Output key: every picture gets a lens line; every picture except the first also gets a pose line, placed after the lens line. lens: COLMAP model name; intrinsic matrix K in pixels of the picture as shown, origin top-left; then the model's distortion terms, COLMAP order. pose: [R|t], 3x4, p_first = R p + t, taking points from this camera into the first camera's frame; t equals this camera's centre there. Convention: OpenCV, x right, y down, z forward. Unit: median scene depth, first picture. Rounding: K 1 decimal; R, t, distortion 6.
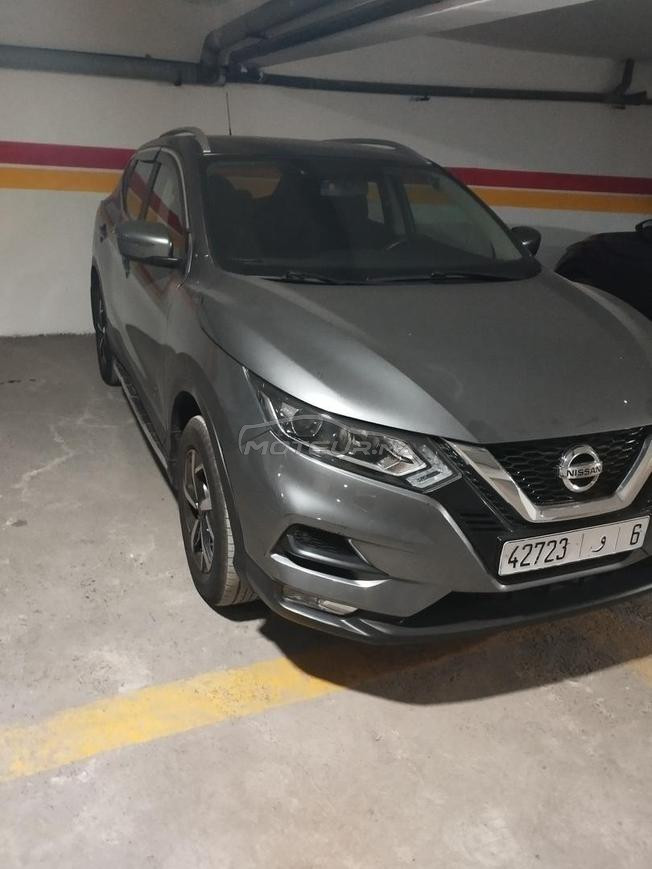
lens RADIAL K [[724.2, 0, 327.9], [0, 724.2, 443.7], [0, 0, 1]] dist [0.071479, -0.083386]
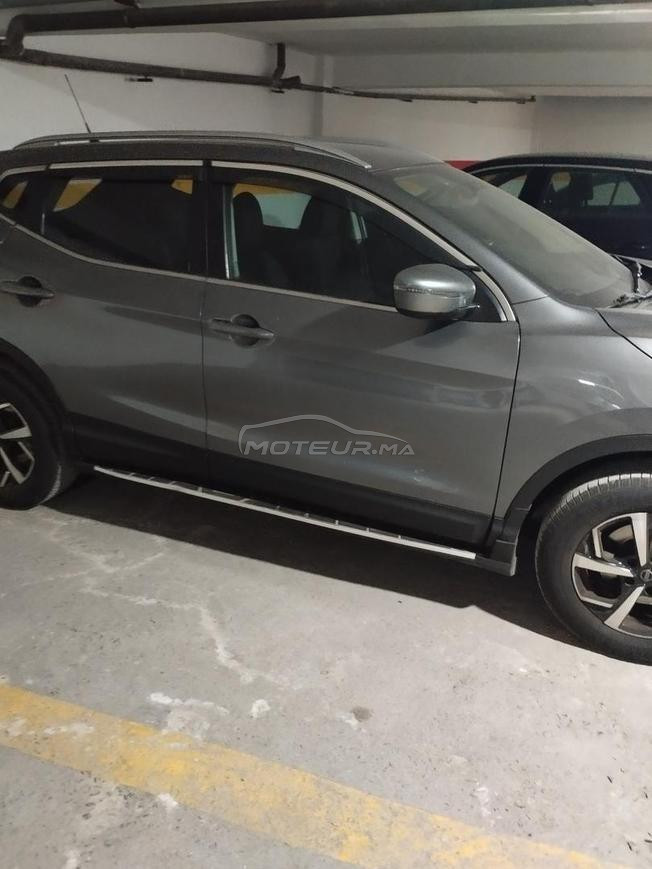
lens RADIAL K [[737.8, 0, 326.0], [0, 737.8, 434.5], [0, 0, 1]] dist [0.079547, -0.125013]
pose [[0.706378, -0.289846, 0.645770, -1.220255], [0.277179, 0.952727, 0.124427, -0.357954], [-0.651308, 0.091101, 0.753325, 0.687006]]
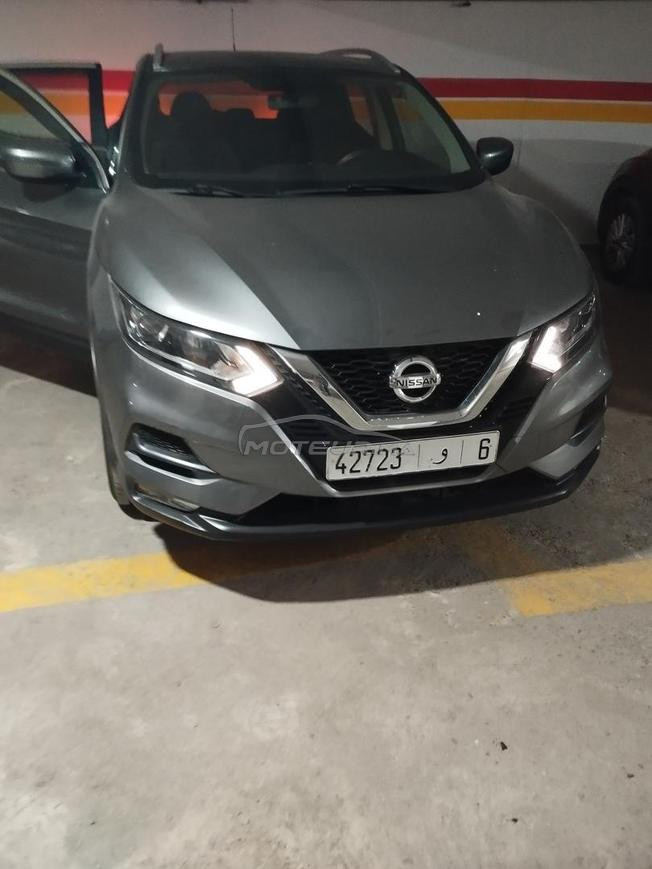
lens RADIAL K [[737.8, 0, 326.0], [0, 737.8, 434.5], [0, 0, 1]] dist [0.079547, -0.125013]
pose [[0.986361, 0.039909, -0.159688, 0.386287], [-0.028228, 0.996802, 0.074761, 0.036666], [0.162161, -0.069234, 0.984333, -0.026312]]
